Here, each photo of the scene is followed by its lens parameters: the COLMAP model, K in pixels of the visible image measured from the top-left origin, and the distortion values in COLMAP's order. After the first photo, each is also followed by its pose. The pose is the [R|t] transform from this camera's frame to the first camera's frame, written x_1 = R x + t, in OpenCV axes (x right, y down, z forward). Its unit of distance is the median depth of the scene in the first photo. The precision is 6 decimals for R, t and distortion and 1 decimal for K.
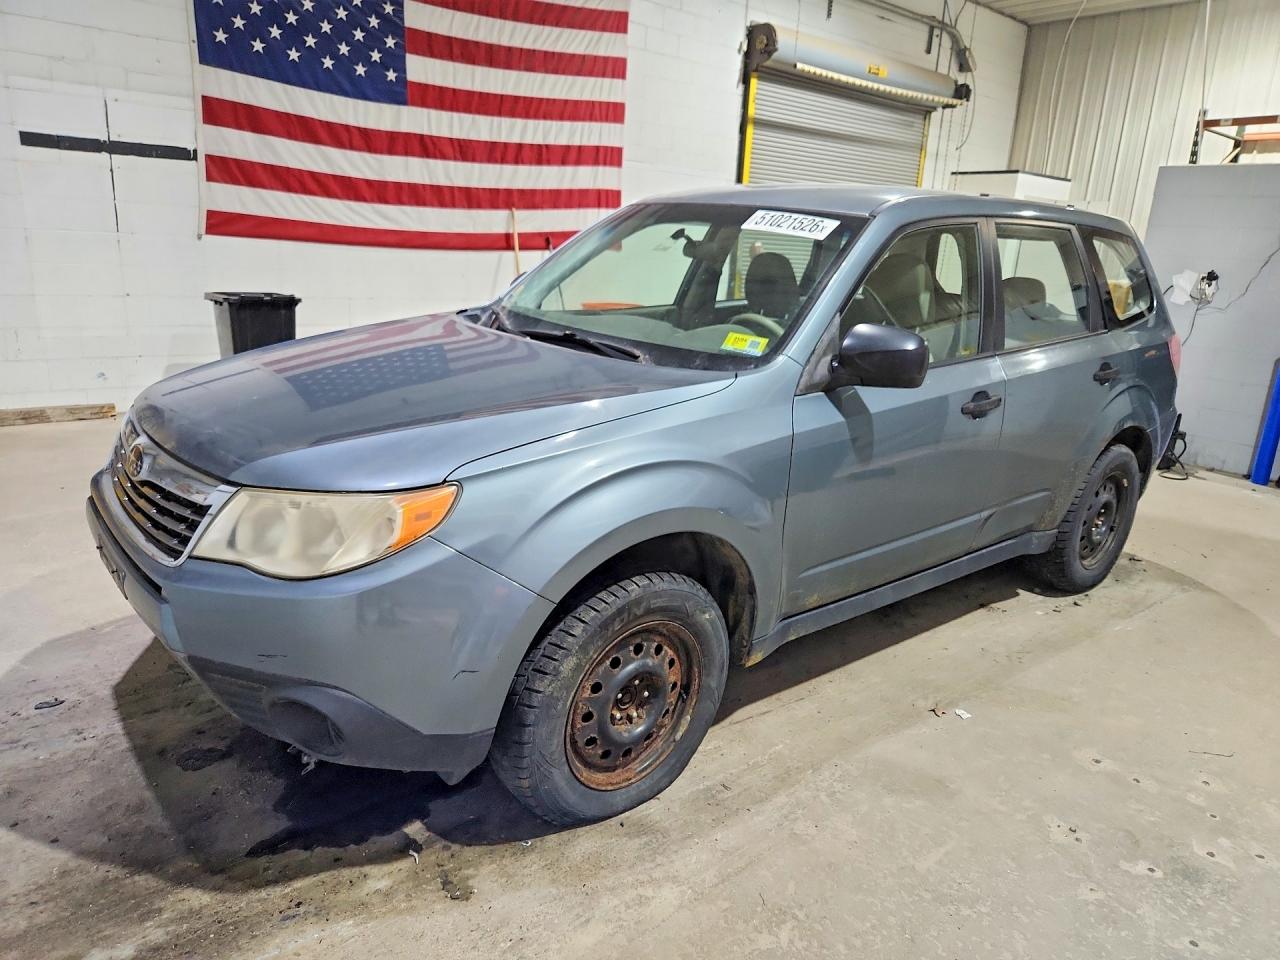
lens RADIAL K [[871.1, 0, 645.8], [0, 871.1, 480.7], [0, 0, 1]] dist [0.062508, -0.054607]
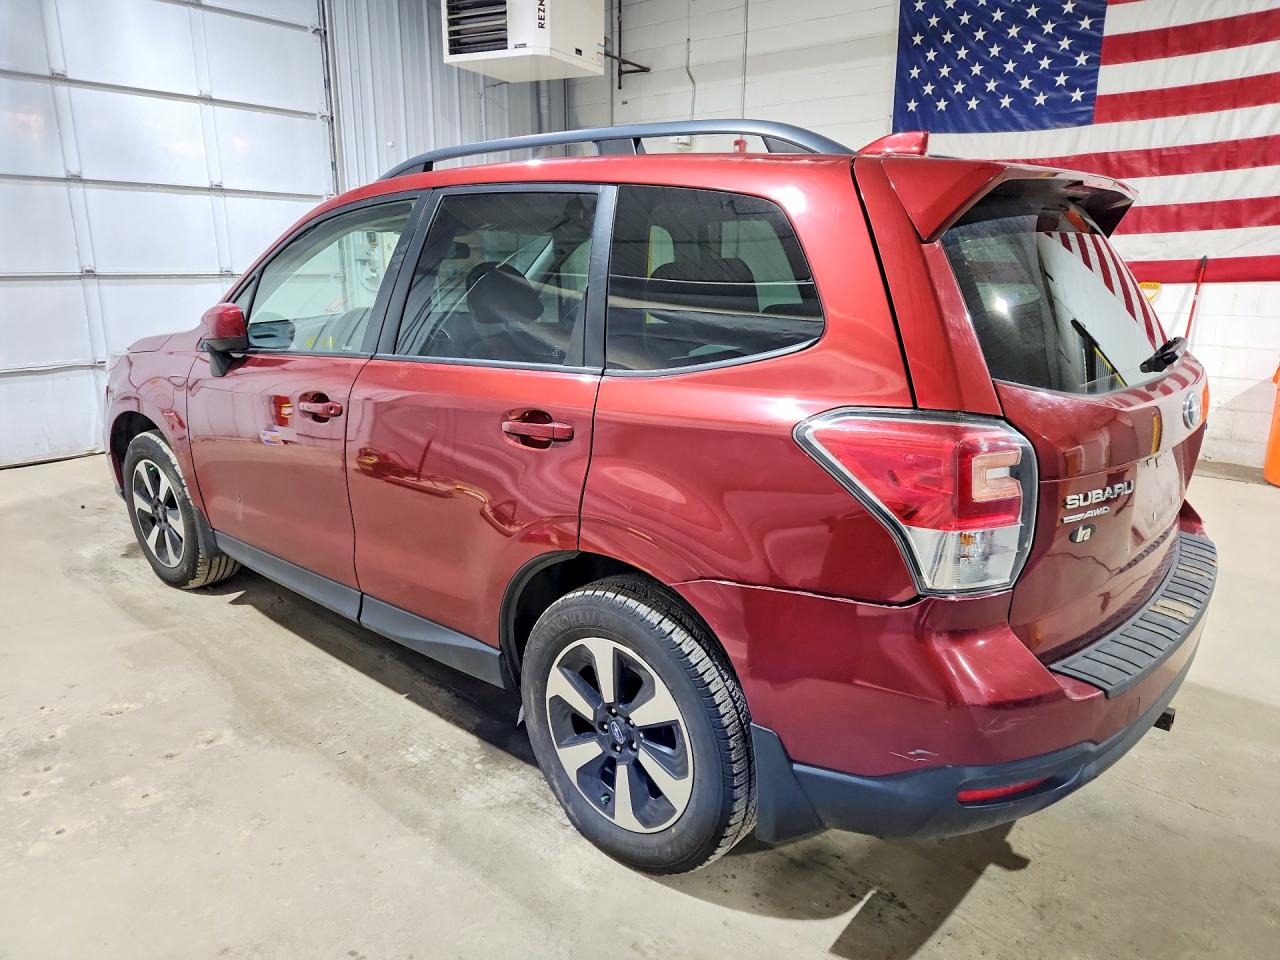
lens RADIAL K [[871.1, 0, 645.8], [0, 871.1, 480.7], [0, 0, 1]] dist [0.062508, -0.054607]
pose [[0.174650, 0.194511, -0.965227, 0.594999], [-0.254895, 0.955808, 0.146492, -0.098161], [0.951066, 0.220447, 0.216512, 0.463563]]
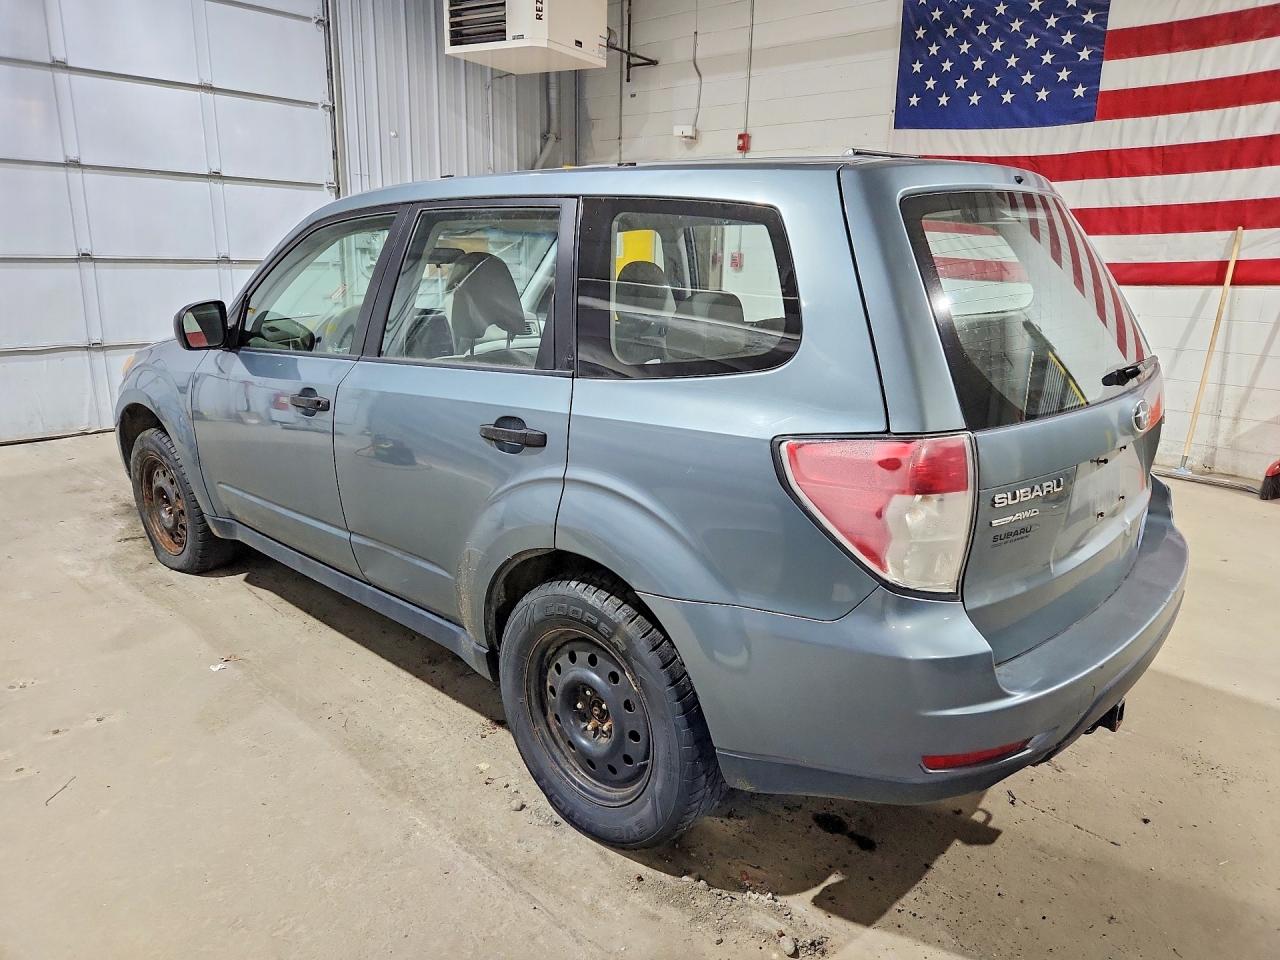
lens RADIAL K [[871.0, 0, 648.0], [0, 871.0, 473.6], [0, 0, 1]] dist [0.067901, -0.058652]
pose [[0.123291, 0.196861, -0.972649, 0.599961], [-0.275365, 0.948424, 0.157053, -0.114897], [0.953401, 0.248470, 0.171141, 0.528124]]
